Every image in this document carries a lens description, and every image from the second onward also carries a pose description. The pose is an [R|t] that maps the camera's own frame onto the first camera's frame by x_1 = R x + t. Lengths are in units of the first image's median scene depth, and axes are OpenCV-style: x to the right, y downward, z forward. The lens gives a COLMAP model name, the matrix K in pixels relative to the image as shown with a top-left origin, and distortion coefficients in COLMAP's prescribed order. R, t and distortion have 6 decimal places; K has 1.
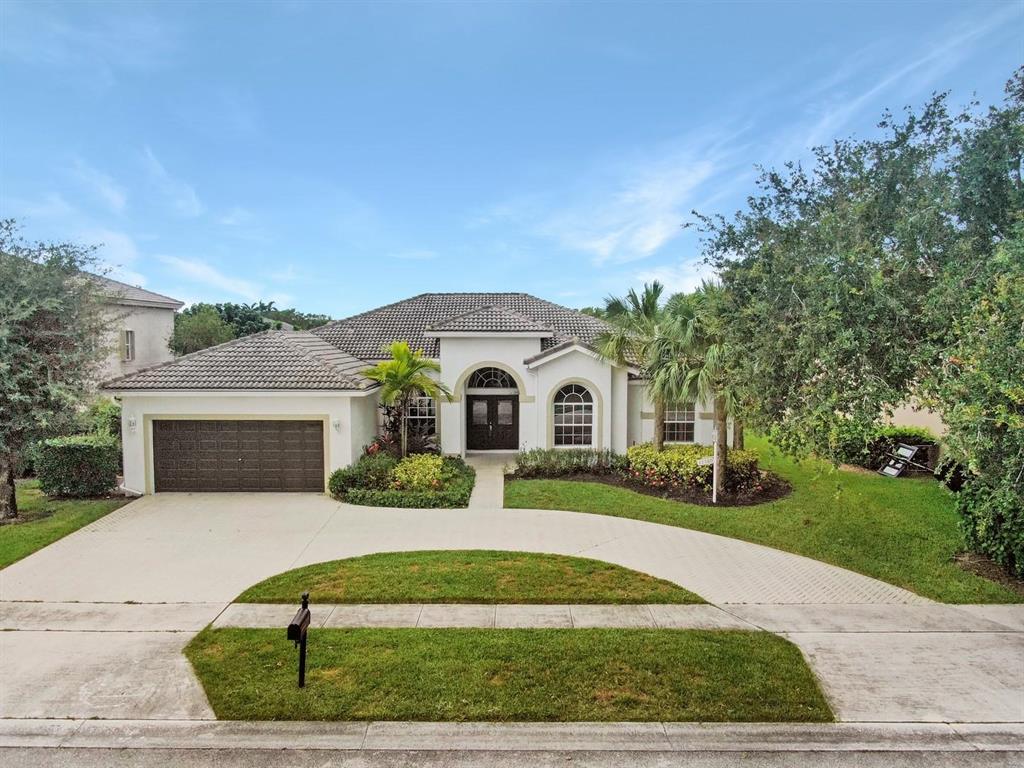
lens RADIAL K [[752.8, 0, 512.0], [0, 752.8, 384.0], [0, 0, 1]] dist [-0.026823, 0.003895]
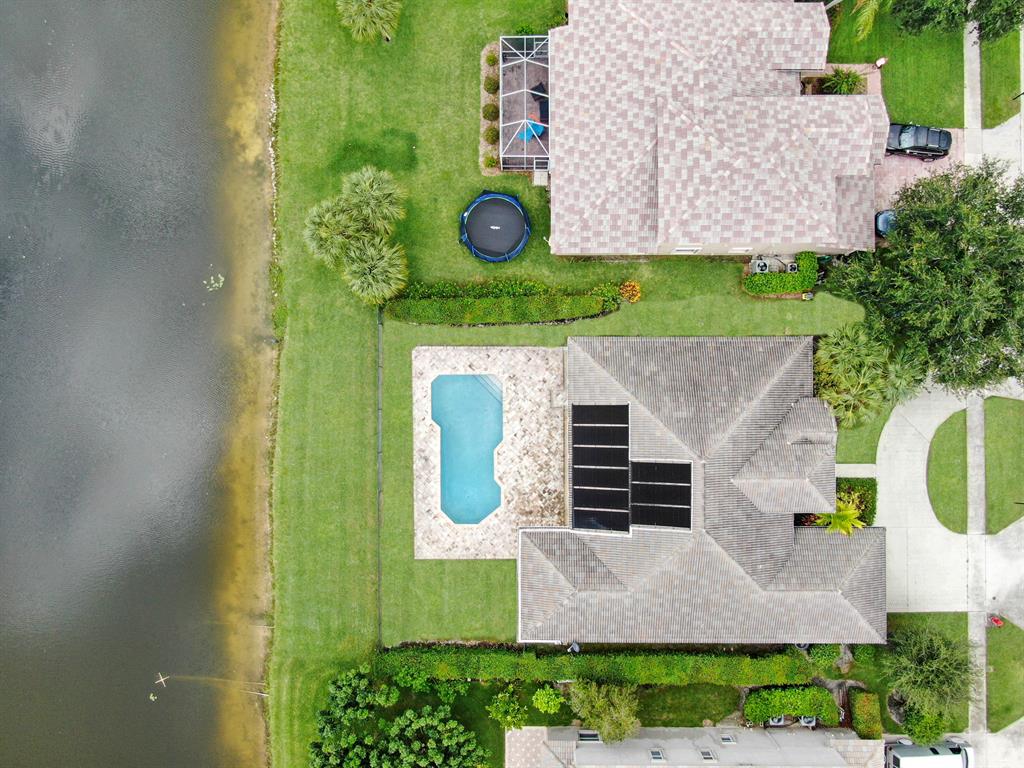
lens RADIAL K [[737.8, 0, 510.8], [0, 737.8, 391.2], [0, 0, 1]] dist [-0.026454, 0.012182]
pose [[0.004038, -0.999946, 0.009572, 0.205386], [0.079030, 0.009861, 0.996823, -2.403515], [-0.996864, -0.003269, 0.079066, 2.017644]]
